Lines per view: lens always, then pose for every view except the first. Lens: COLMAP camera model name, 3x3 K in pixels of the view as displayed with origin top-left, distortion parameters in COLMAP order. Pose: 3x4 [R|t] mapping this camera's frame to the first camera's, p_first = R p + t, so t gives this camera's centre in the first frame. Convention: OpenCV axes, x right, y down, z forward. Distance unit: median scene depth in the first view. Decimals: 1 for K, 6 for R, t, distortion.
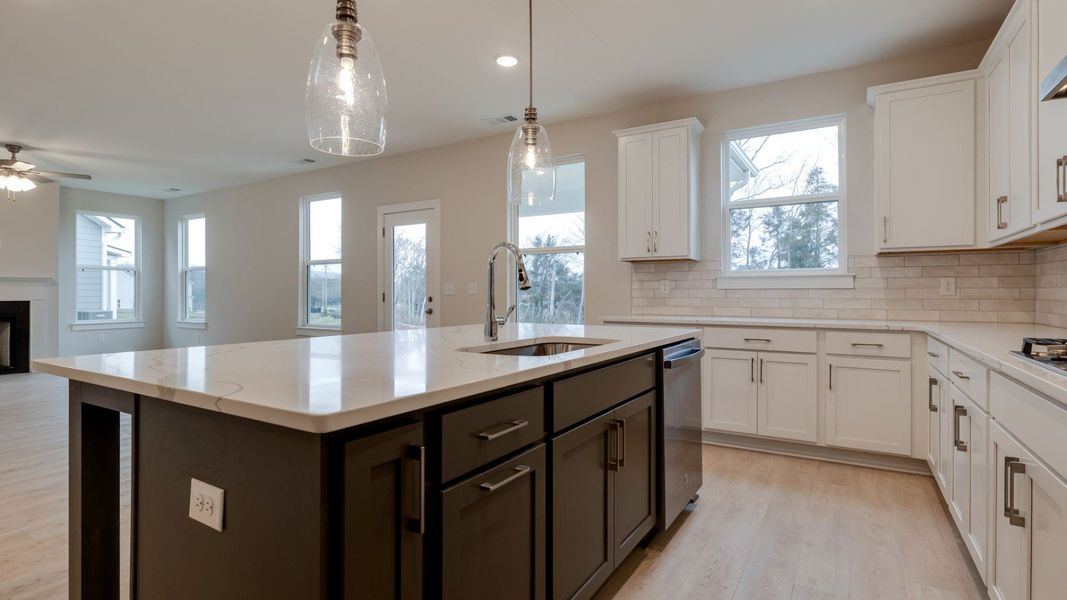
lens RADIAL K [[525.7, 0, 539.0], [0, 525.7, 294.1], [0, 0, 1]] dist [-0.002750, -0.000301]
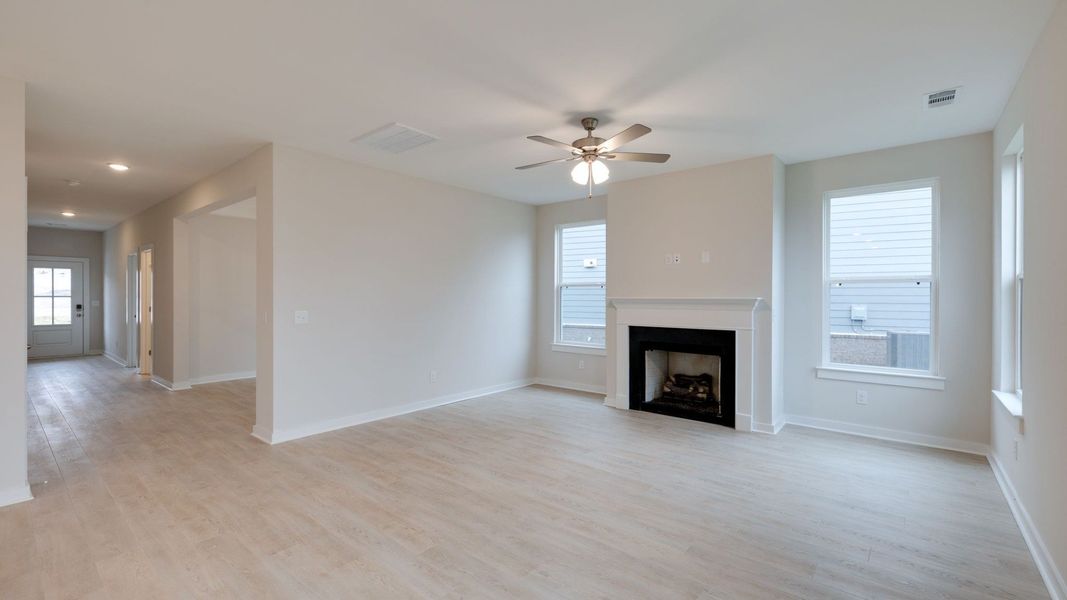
lens RADIAL K [[453.0, 0, 533.5], [0, 453.0, 300.0], [0, 0, 1]] dist [-0.000970, -0.000170]
pose [[-0.155317, 0.012685, -0.987783, -0.384227], [-0.002173, 0.999911, 0.013182, -0.047771], [0.987862, 0.004194, -0.155275, 1.031908]]
